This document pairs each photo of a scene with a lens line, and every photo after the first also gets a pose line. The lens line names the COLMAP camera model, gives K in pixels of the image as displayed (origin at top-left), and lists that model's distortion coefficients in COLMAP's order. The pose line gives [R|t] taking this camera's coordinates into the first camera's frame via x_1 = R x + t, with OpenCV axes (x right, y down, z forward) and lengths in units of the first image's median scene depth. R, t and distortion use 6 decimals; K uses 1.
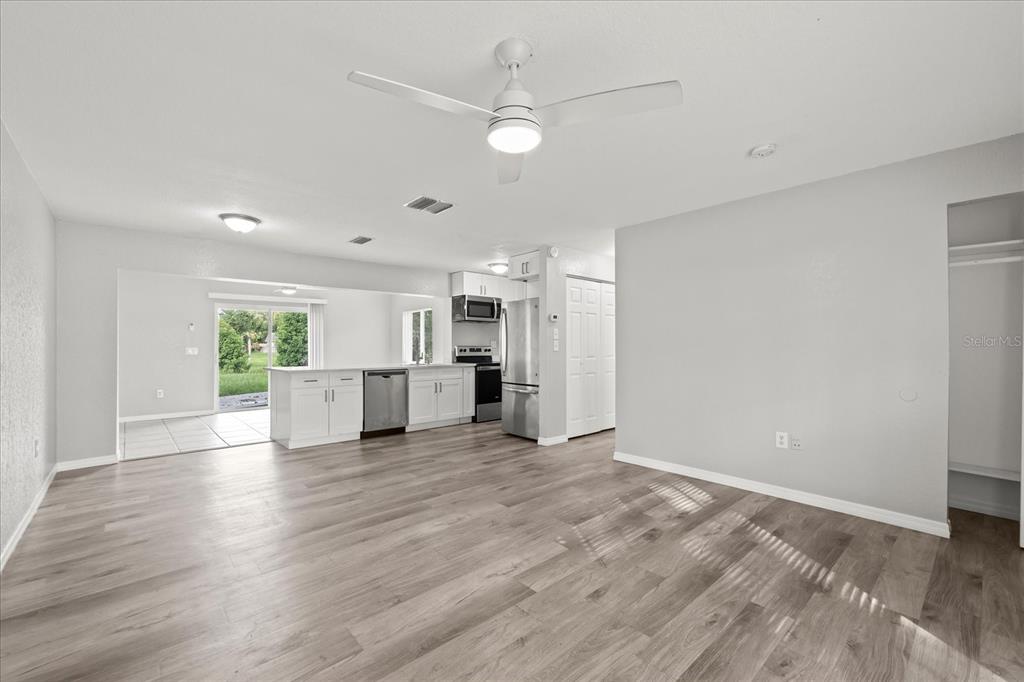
lens RADIAL K [[430.8, 0, 504.5], [0, 430.8, 343.6], [0, 0, 1]] dist [0.000642, 0.000783]
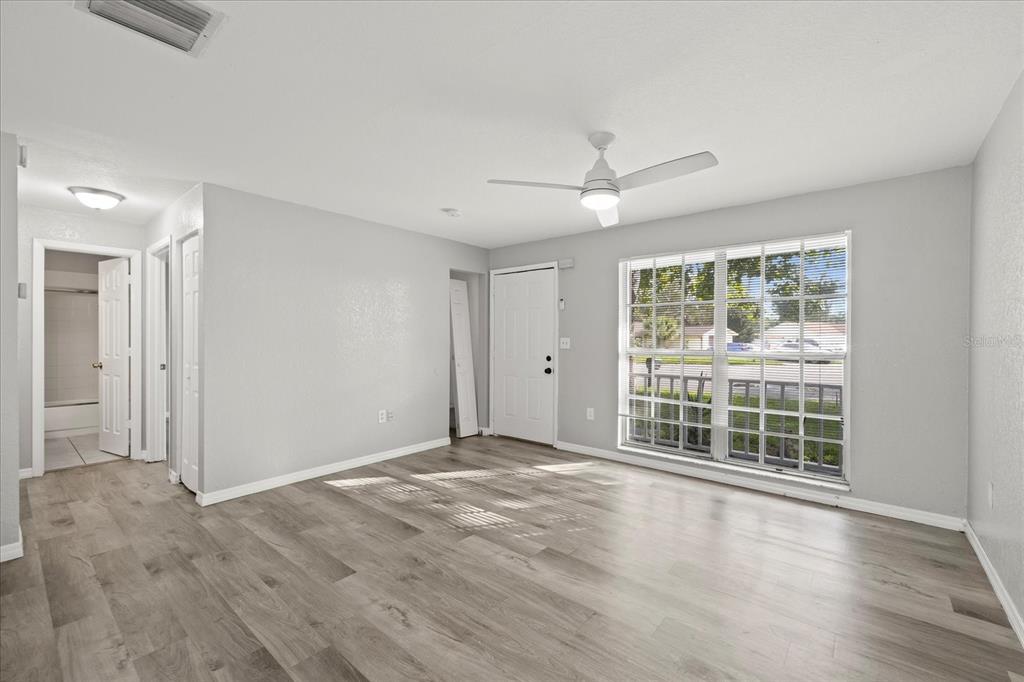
lens RADIAL K [[430.8, 0, 512.4], [0, 430.8, 343.7], [0, 0, 1]] dist [0.000642, 0.000783]
pose [[-0.152293, -0.014764, 0.988225, -0.506453], [-0.008260, 0.999873, 0.013665, -0.013320], [-0.988301, -0.006081, -0.152396, 0.576768]]
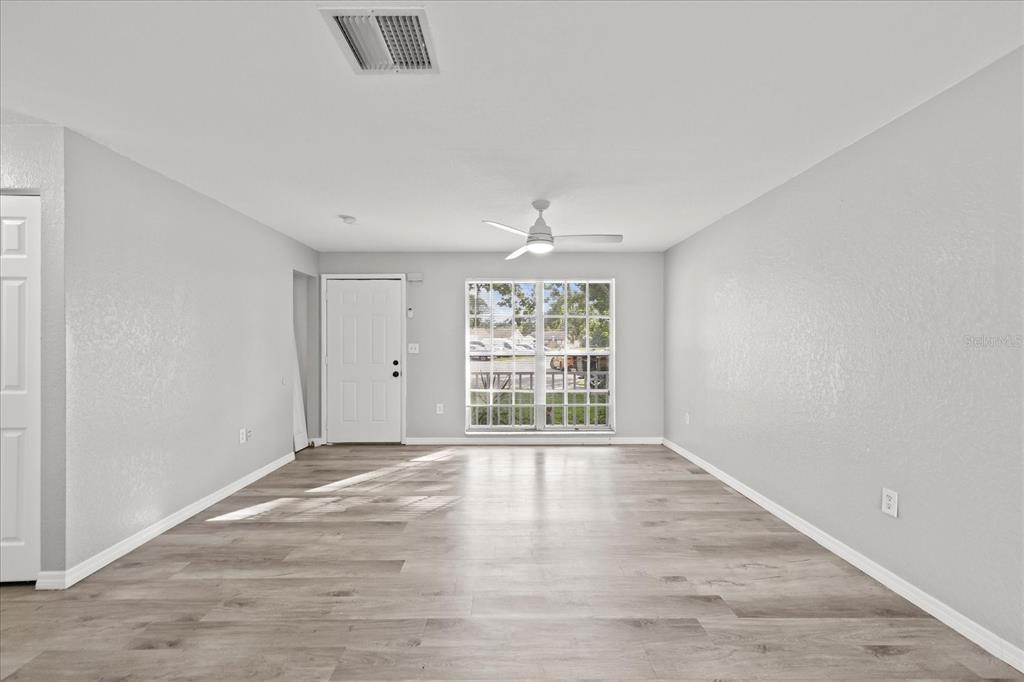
lens RADIAL K [[430.8, 0, 502.5], [0, 430.8, 343.3], [0, 0, 1]] dist [0.000642, 0.000783]
pose [[-0.753741, 0.000382, 0.657172, -0.439831], [-0.000062, 1.000000, -0.000652, -0.013639], [-0.657172, -0.000532, -0.753740, 1.001475]]
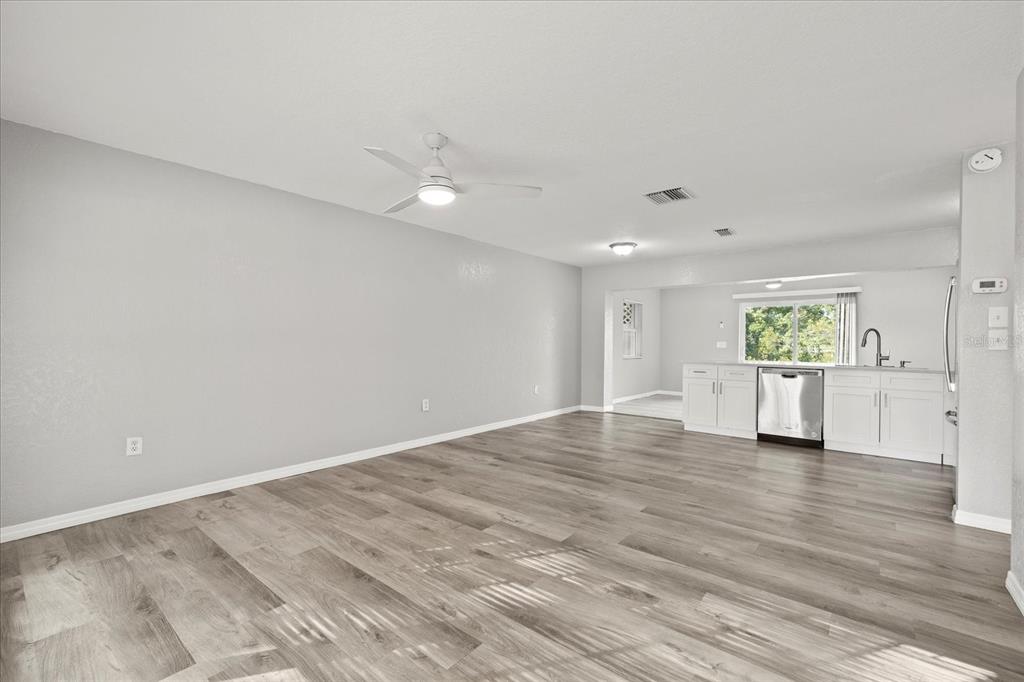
lens RADIAL K [[430.8, 0, 516.0], [0, 430.8, 336.5], [0, 0, 1]] dist [0.000642, 0.000783]
pose [[0.166310, -0.010377, -0.986019, 0.592350], [-0.002729, 0.999936, -0.010983, 0.011813], [0.986070, 0.004517, 0.166271, 0.395091]]
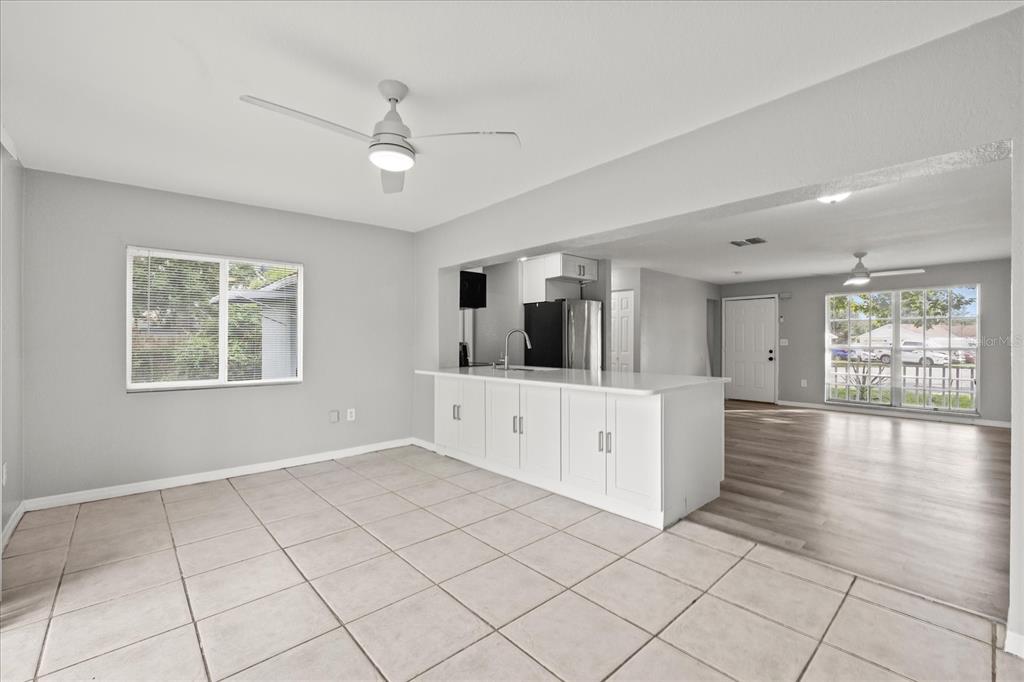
lens RADIAL K [[430.8, 0, 515.0], [0, 430.8, 338.7], [0, 0, 1]] dist [0.000642, 0.000783]
pose [[-0.022272, 0.007211, 0.999726, -1.230104], [-0.007132, 0.999947, -0.007372, 0.004697], [-0.999727, -0.007294, -0.022220, 1.421906]]
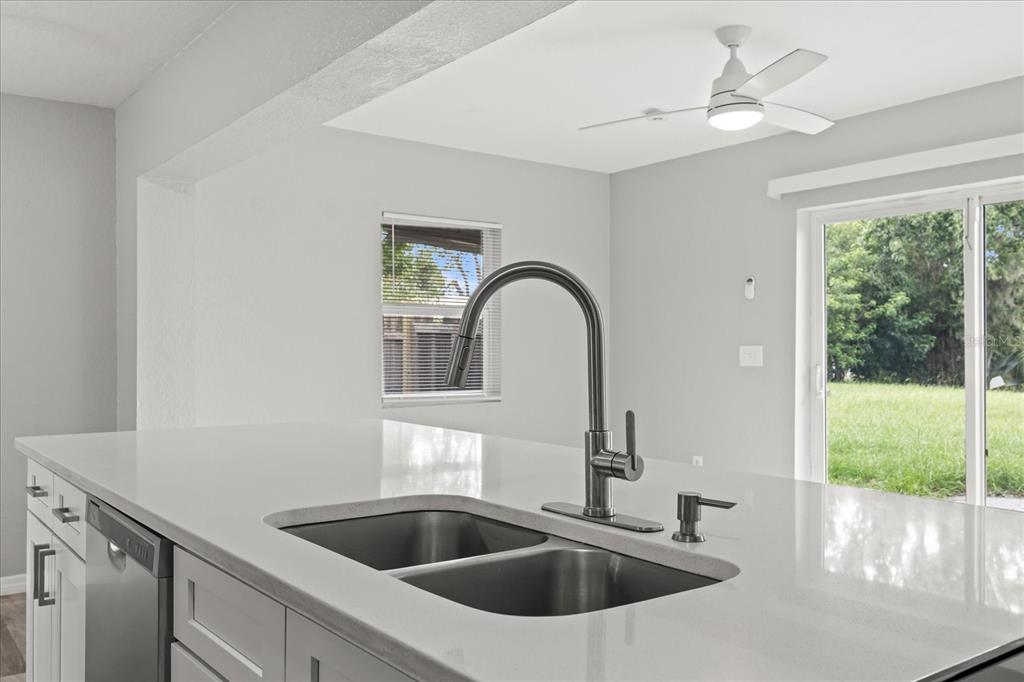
lens RADIAL K [[885.1, 0, 511.3], [0, 885.1, 337.5], [0, 0, 1]] dist [0.045641, 0.003922]
pose [[-0.092382, -0.005347, -0.995709, 0.031332], [0.011035, 0.999919, -0.006394, 0.006956], [0.995663, -0.011578, -0.092315, 1.432108]]
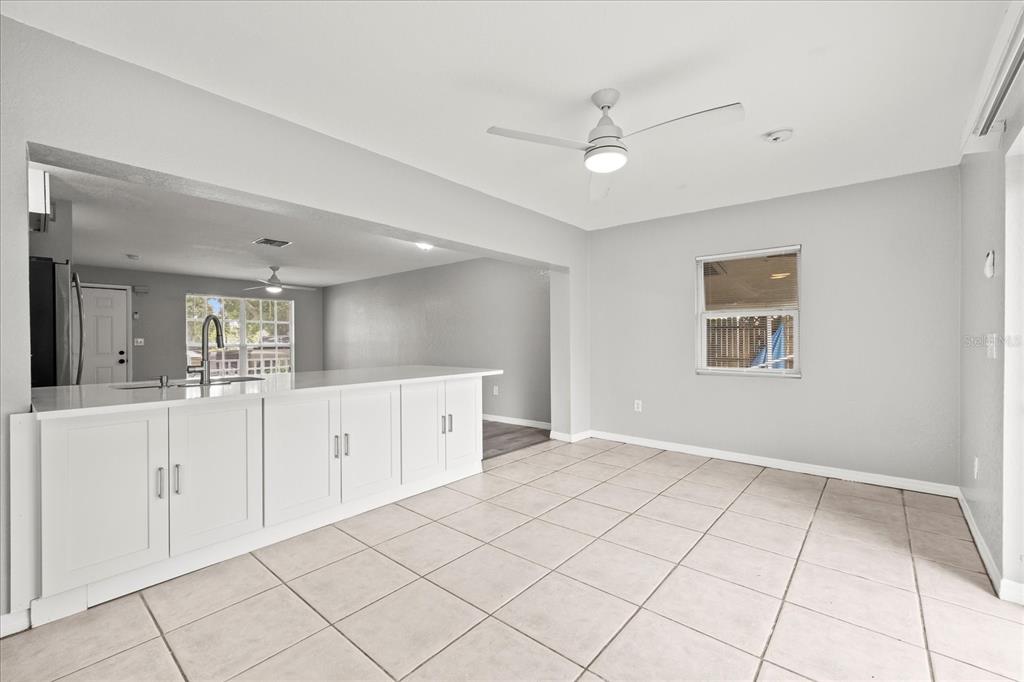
lens RADIAL K [[430.8, 0, 503.9], [0, 430.8, 341.1], [0, 0, 1]] dist [0.000642, 0.000783]
pose [[-0.990856, 0.007066, -0.134735, -0.597793], [0.008177, 0.999937, -0.007698, 0.018921], [0.134672, -0.008729, -0.990852, 1.999333]]
